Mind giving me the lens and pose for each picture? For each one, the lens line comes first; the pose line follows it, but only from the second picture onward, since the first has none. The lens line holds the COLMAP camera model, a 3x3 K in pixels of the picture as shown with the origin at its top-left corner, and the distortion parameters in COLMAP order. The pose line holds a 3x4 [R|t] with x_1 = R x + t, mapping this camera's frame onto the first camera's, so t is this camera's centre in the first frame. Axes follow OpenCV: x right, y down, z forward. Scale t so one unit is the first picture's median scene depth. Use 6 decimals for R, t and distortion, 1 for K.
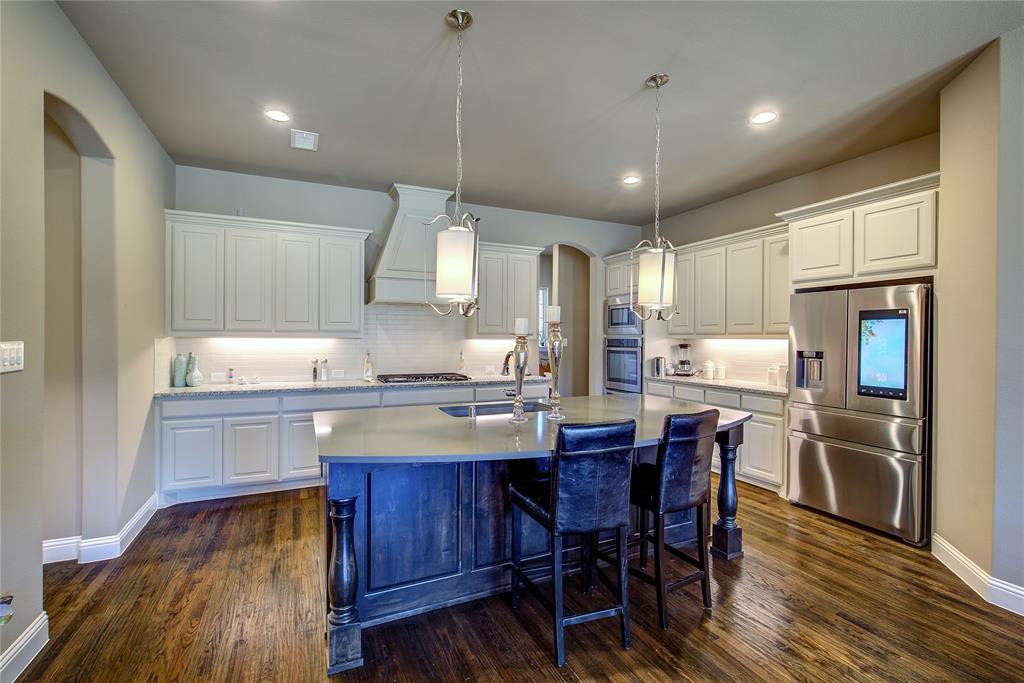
lens RADIAL K [[457.7, 0, 514.7], [0, 457.7, 338.2], [0, 0, 1]] dist [-0.008644, 0.003716]
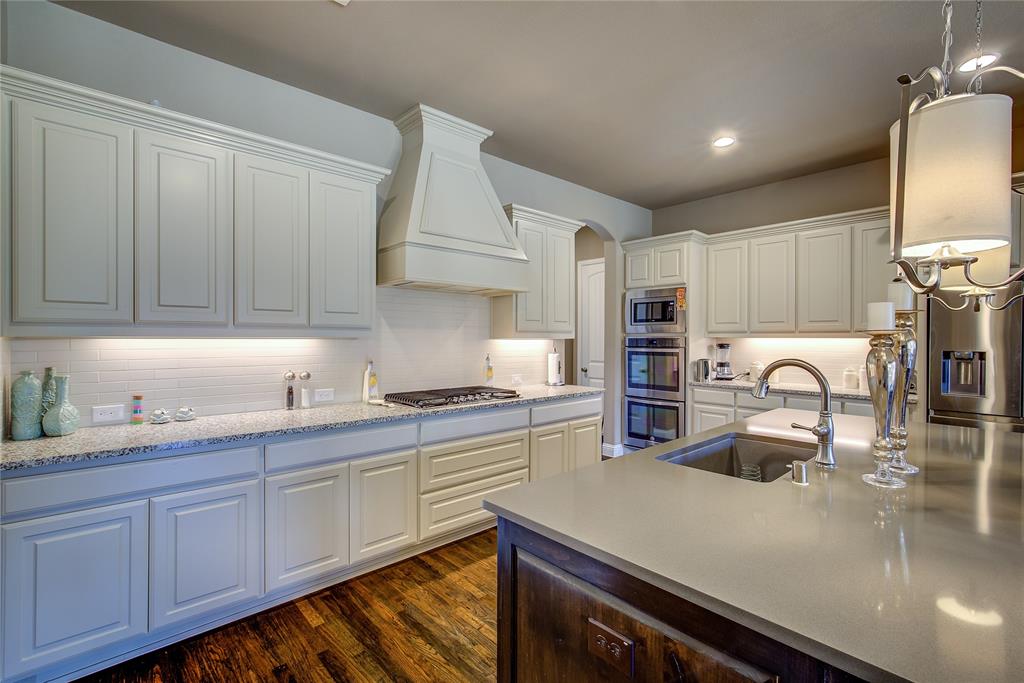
lens RADIAL K [[457.7, 0, 515.7], [0, 457.7, 338.3], [0, 0, 1]] dist [-0.008644, 0.003716]
pose [[0.954561, -0.003123, 0.297999, -0.371664], [0.002467, 0.999994, 0.002577, -0.001282], [-0.298005, -0.001725, 0.954563, 0.369462]]
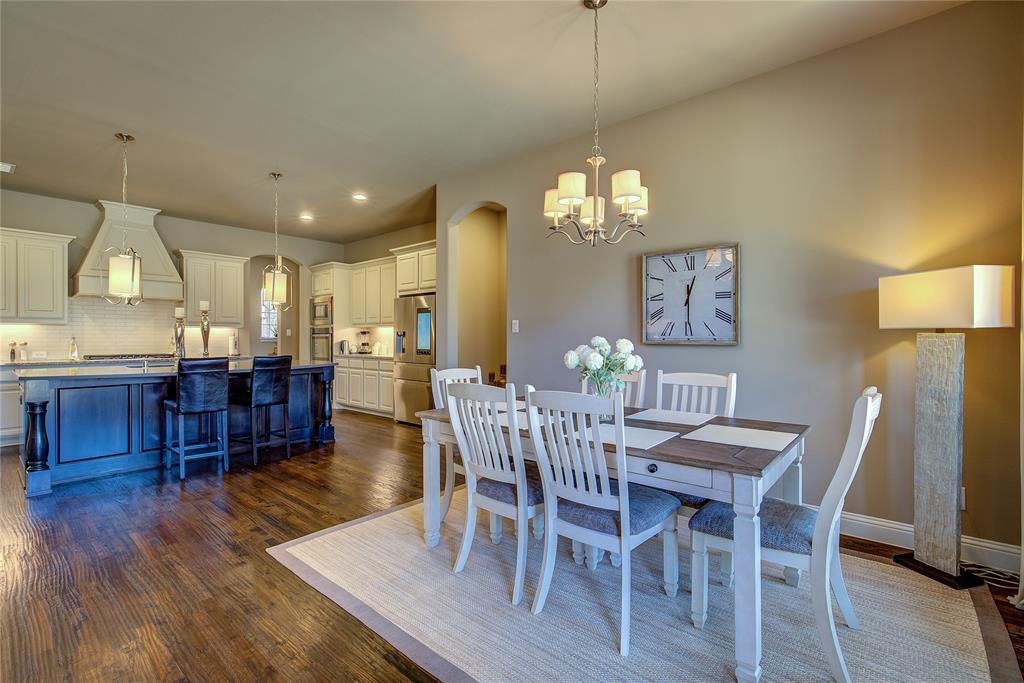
lens RADIAL K [[457.7, 0, 516.7], [0, 457.7, 338.6], [0, 0, 1]] dist [-0.008644, 0.003716]
pose [[0.909405, -0.006153, 0.415867, 0.280999], [0.005947, 0.999981, 0.001792, 0.047518], [-0.415870, 0.000843, 0.909424, -0.666477]]
